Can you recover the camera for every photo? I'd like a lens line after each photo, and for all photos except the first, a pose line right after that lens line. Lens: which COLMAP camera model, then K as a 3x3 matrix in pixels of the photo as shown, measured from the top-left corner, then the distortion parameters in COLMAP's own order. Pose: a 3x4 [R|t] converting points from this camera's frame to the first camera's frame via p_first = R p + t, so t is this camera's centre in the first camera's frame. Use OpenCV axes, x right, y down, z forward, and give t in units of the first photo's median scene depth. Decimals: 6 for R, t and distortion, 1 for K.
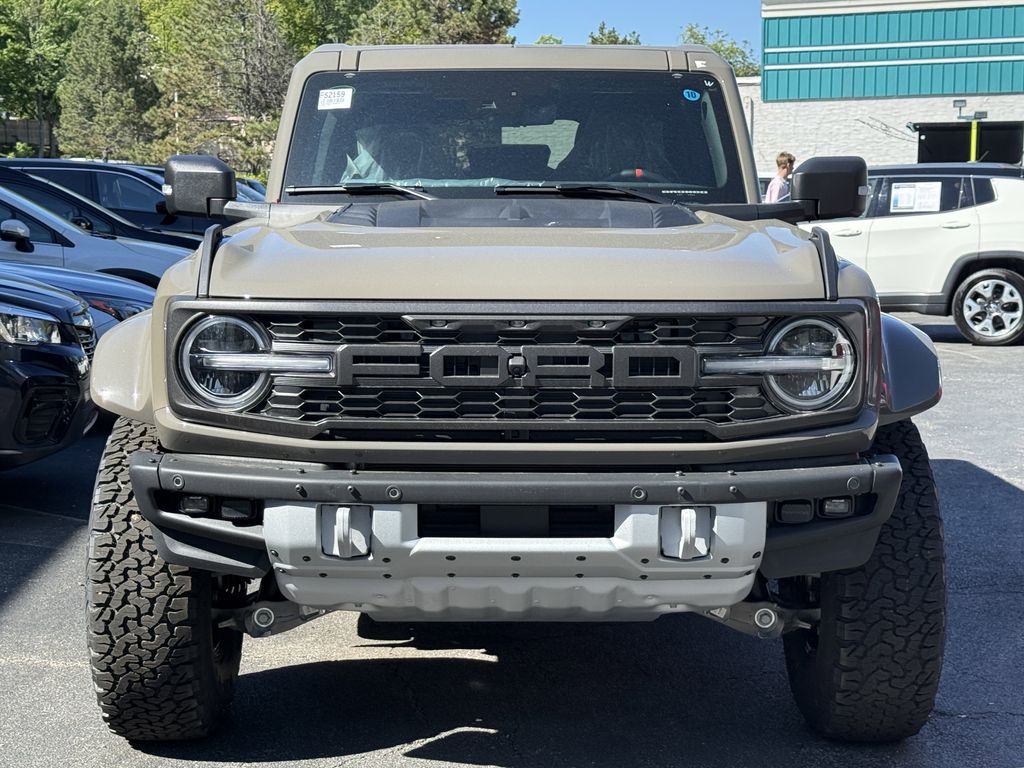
lens RADIAL K [[1735.3, 0, 508.0], [0, 1735.3, 382.6], [0, 0, 1]] dist [0.147582, 0.000000]
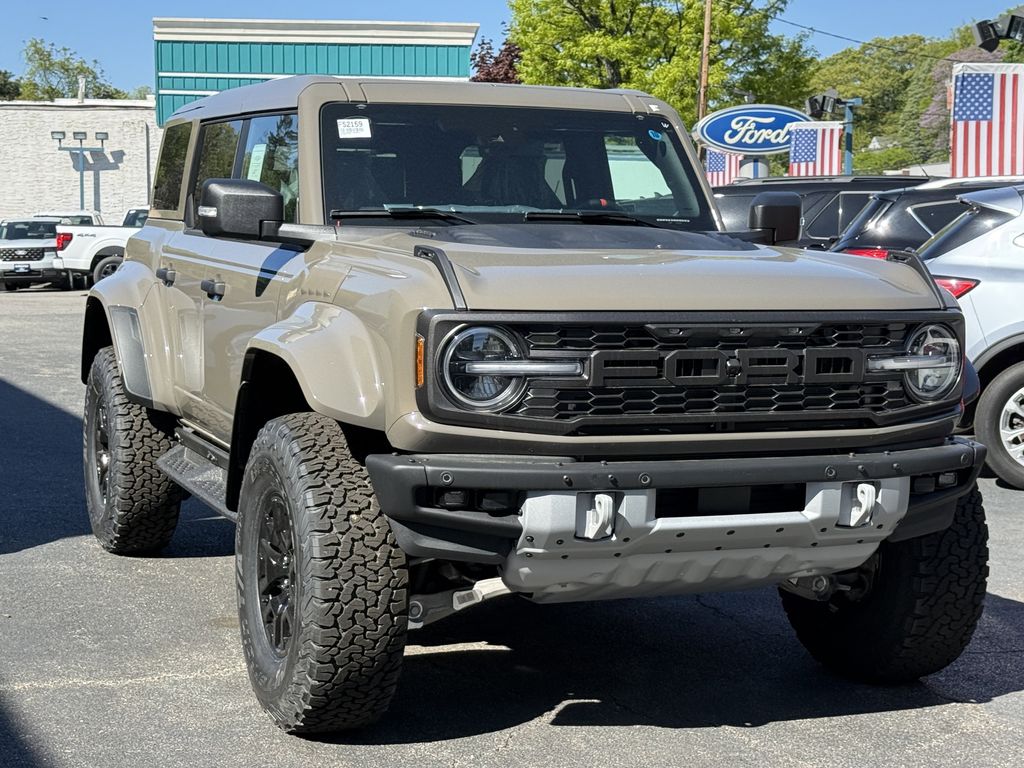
lens RADIAL K [[1814.7, 0, 512.3], [0, 1814.7, 382.3], [0, 0, 1]] dist [0.166090, 0.000000]
pose [[0.929704, -0.019598, 0.367786, -0.569409], [0.027392, 0.999497, -0.015982, 0.015908], [-0.367287, 0.024932, 0.929773, -0.080877]]
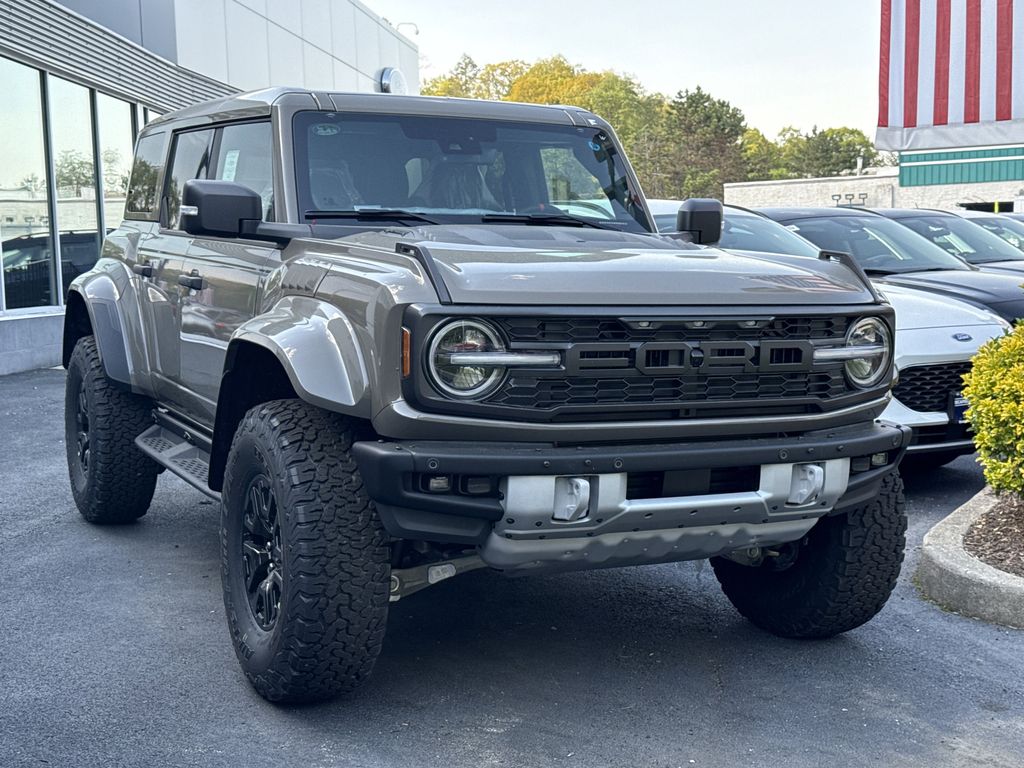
lens RADIAL K [[1439.2, 0, 515.5], [0, 1439.2, 385.6], [0, 0, 1]] dist [0.172193, 0.000000]
pose [[0.898859, -0.028427, 0.437315, -0.553822], [0.029724, 0.999551, 0.003879, 0.002644], [-0.437229, 0.009512, 0.899300, 0.119987]]
